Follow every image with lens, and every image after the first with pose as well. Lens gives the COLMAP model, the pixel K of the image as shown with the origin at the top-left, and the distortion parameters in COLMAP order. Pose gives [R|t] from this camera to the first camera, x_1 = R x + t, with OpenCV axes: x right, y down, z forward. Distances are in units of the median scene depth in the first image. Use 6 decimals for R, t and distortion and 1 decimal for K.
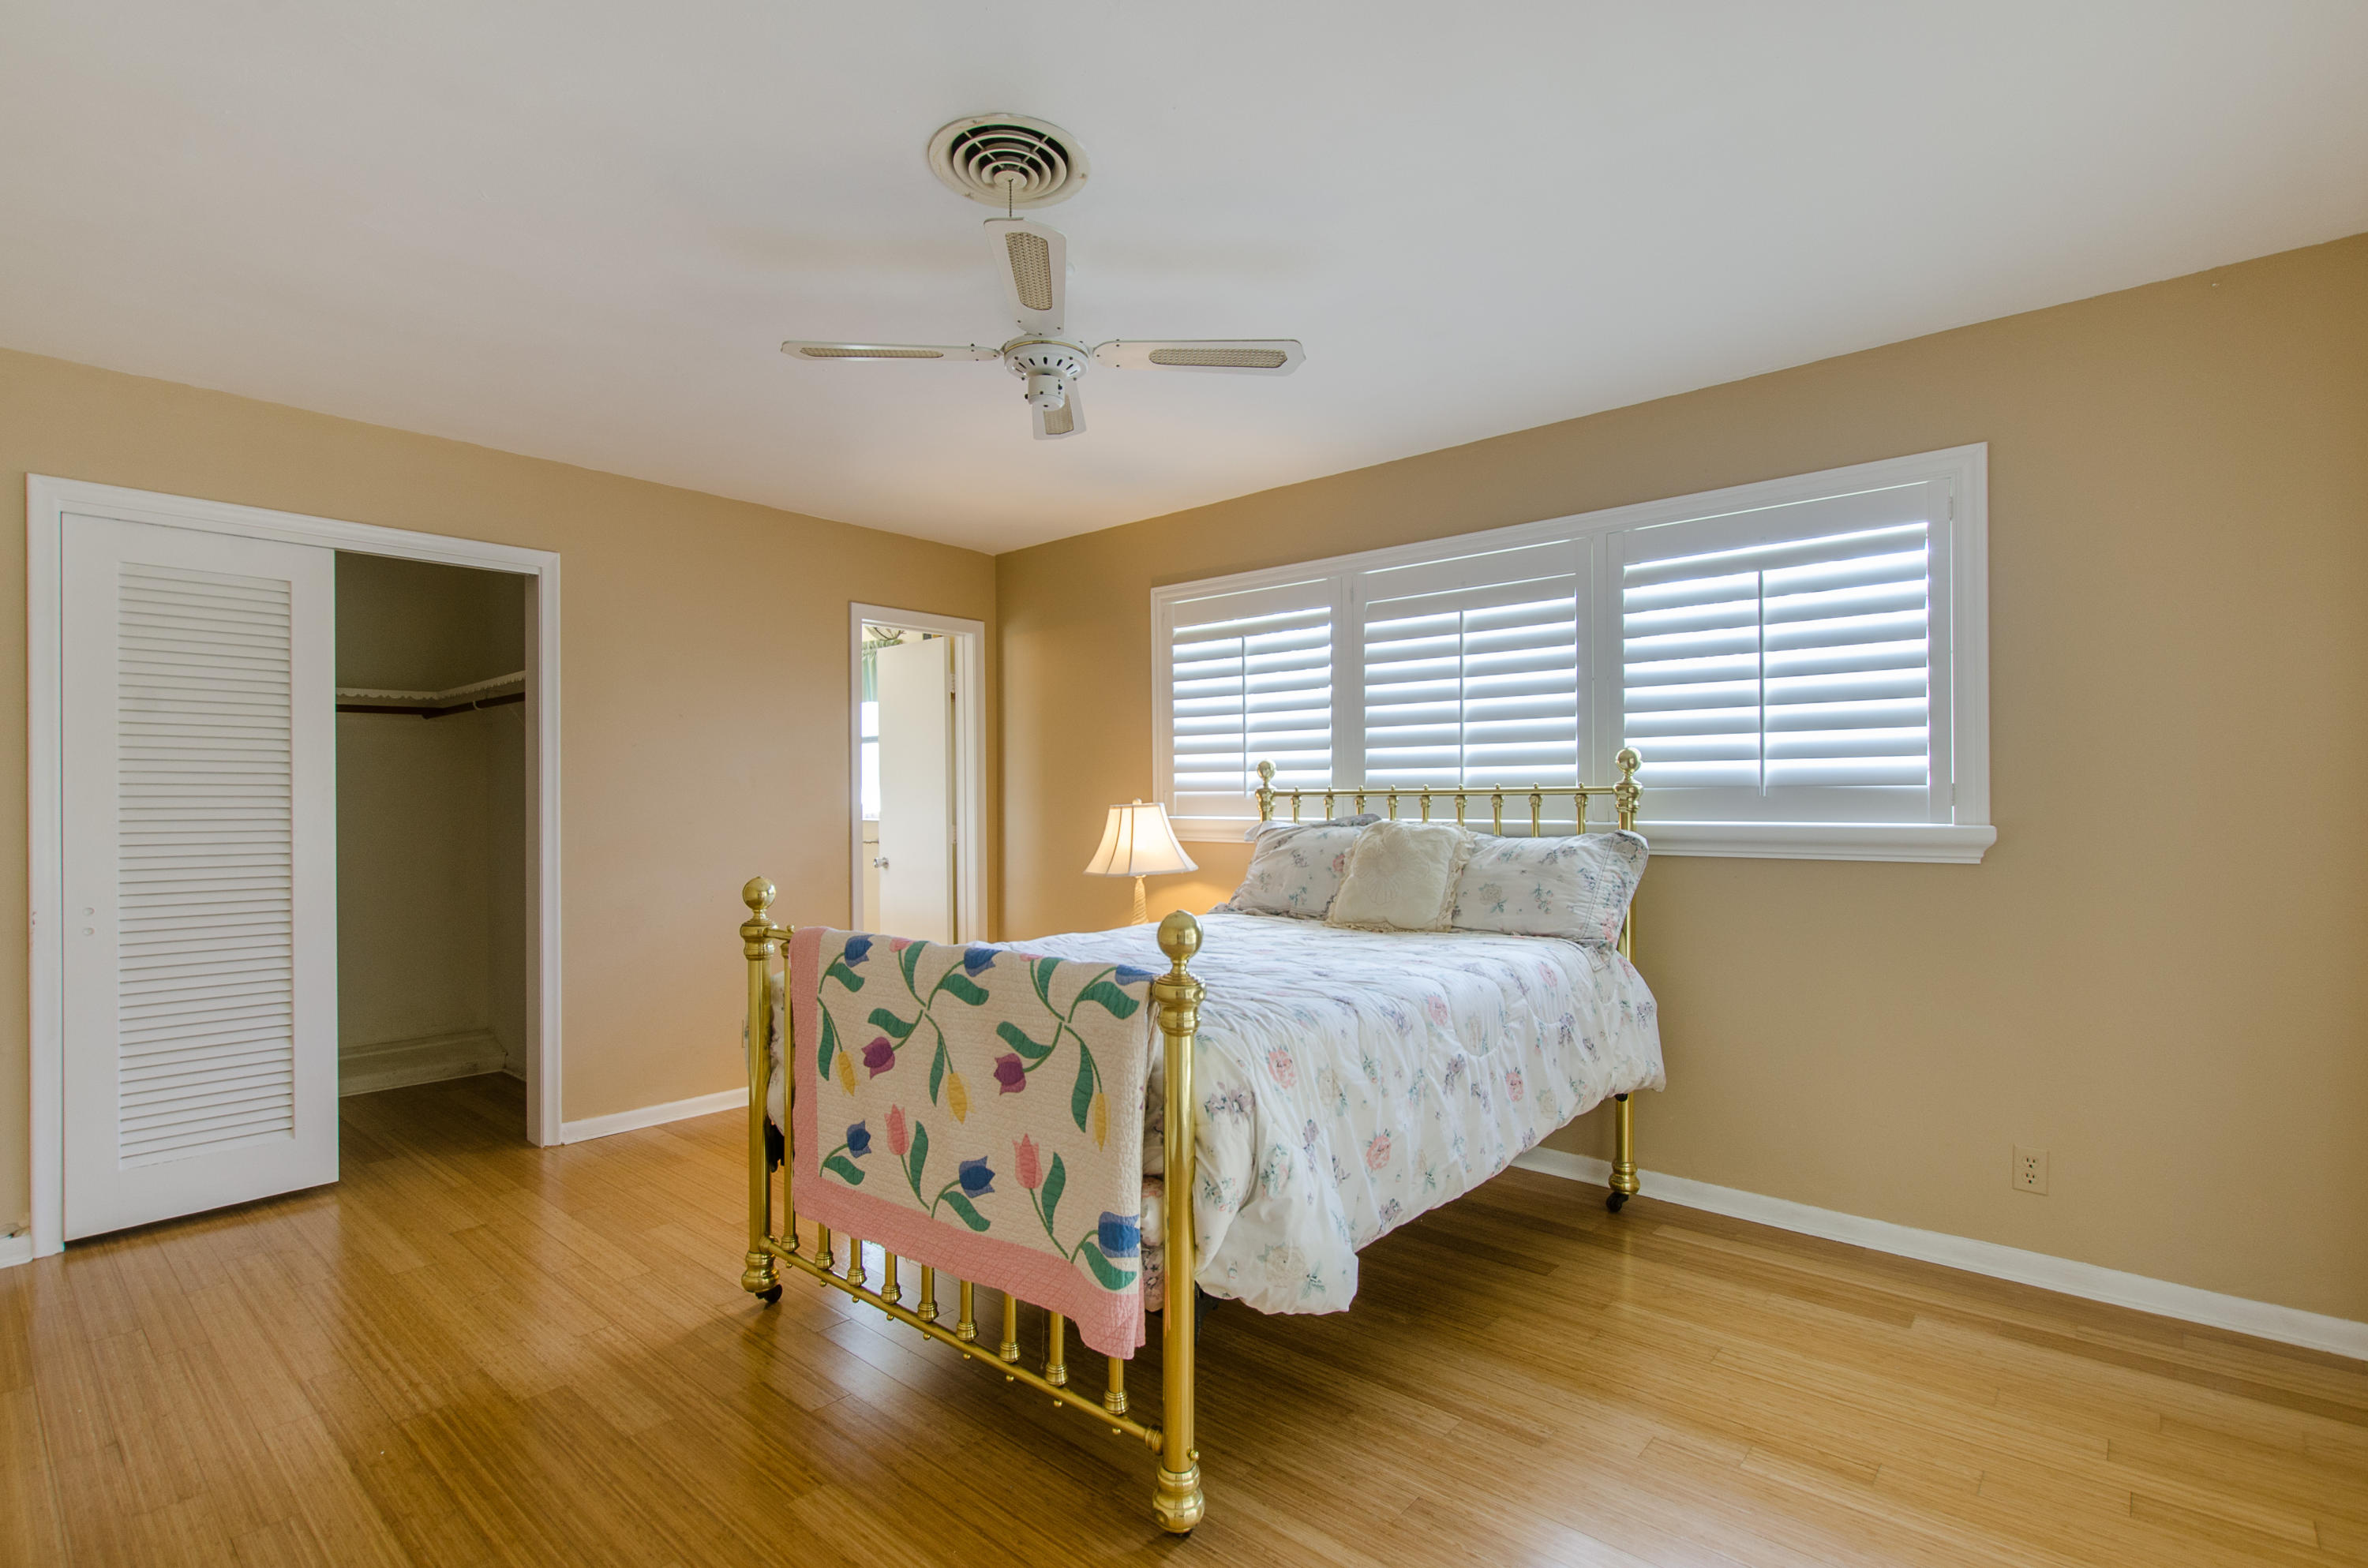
lens RADIAL K [[1129.8, 0, 1184.4], [0, 1129.8, 794.8], [0, 0, 1]] dist [0.000253, -0.000027]
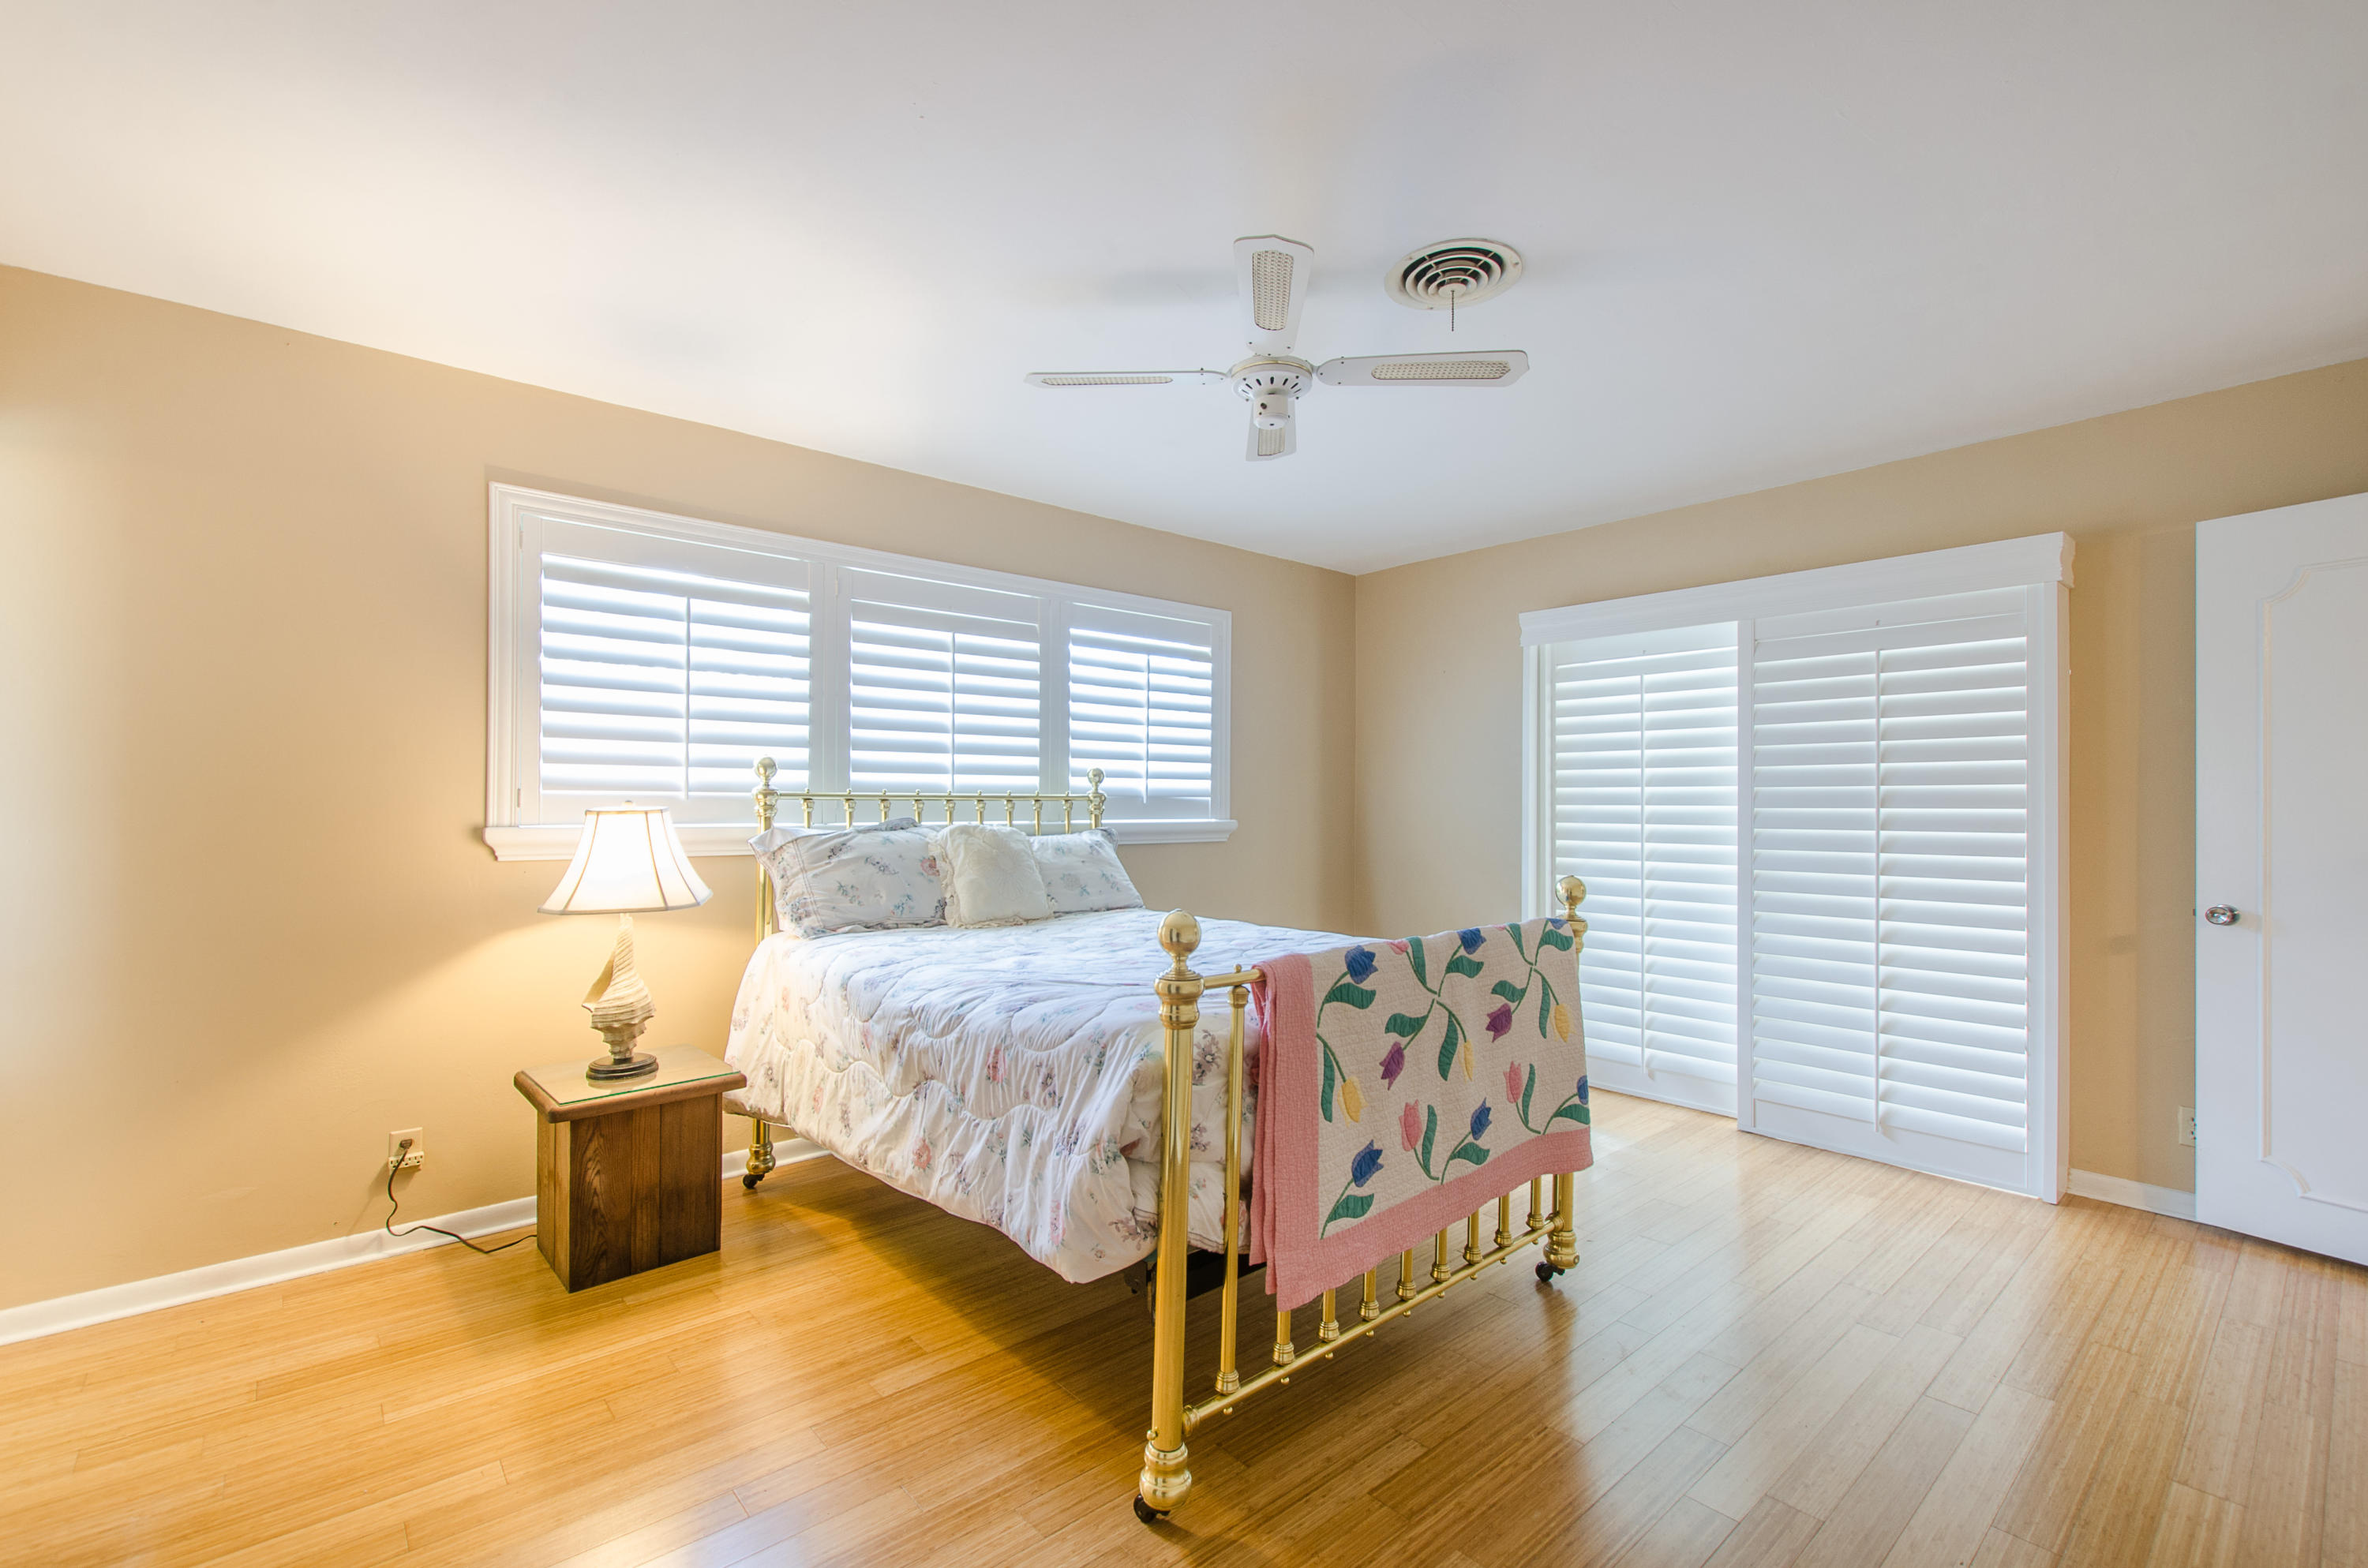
lens RADIAL K [[1026.0, 0, 1189.1], [0, 1026.0, 795.4], [0, 0, 1]] dist [0.000214, -0.000431]
pose [[0.122608, 0.013227, 0.992367, -0.957096], [-0.008997, 0.999885, -0.012215, 0.007892], [-0.992414, -0.007431, 0.122713, 0.861909]]
